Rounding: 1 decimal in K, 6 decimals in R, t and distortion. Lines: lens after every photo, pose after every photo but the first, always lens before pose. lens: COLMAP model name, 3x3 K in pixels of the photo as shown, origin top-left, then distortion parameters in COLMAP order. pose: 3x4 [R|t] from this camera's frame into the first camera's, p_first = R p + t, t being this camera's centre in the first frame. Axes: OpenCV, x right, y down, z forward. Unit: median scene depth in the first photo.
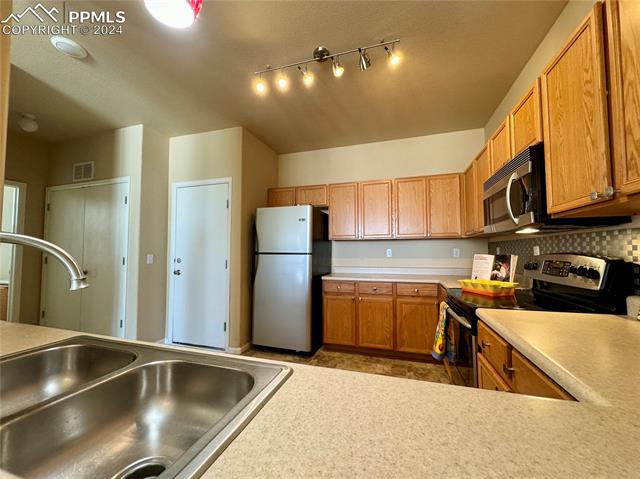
lens RADIAL K [[256.6, 0, 320.0], [0, 256.6, 239.5], [0, 0, 1]] dist [-0.000456, 0.000033]
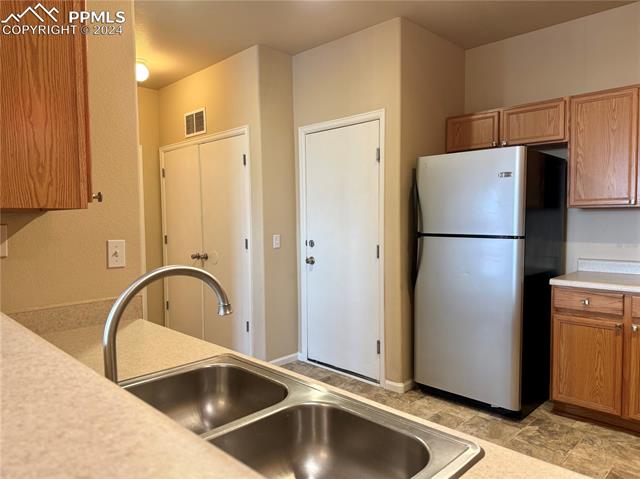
lens RADIAL K [[452.4, 0, 320.0], [0, 452.4, 239.5], [0, 0, 1]] dist [0.103442, -0.101672]
pose [[0.892779, 0.016554, -0.450191, 0.012970], [0.031229, 0.994647, 0.098503, -0.049347], [0.449411, -0.102000, 0.887483, -0.063539]]
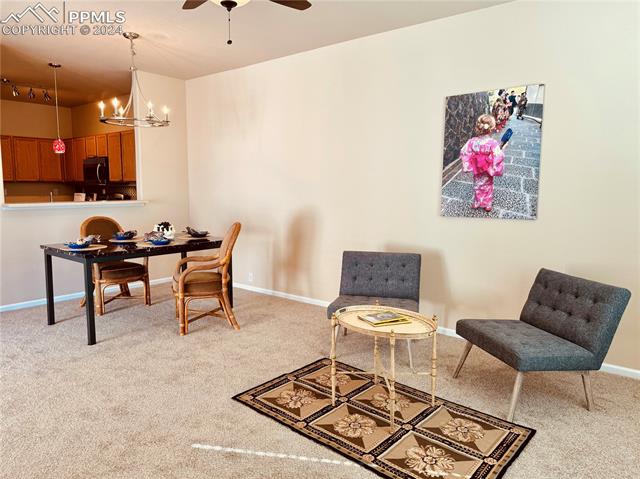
lens RADIAL K [[452.4, 0, 320.0], [0, 452.4, 239.5], [0, 0, 1]] dist [0.103442, -0.101672]
pose [[0.382662, -0.099648, 0.918499, -1.558467], [-0.056509, 0.989781, 0.130924, -0.126147], [-0.922159, -0.102003, 0.373120, -1.632997]]
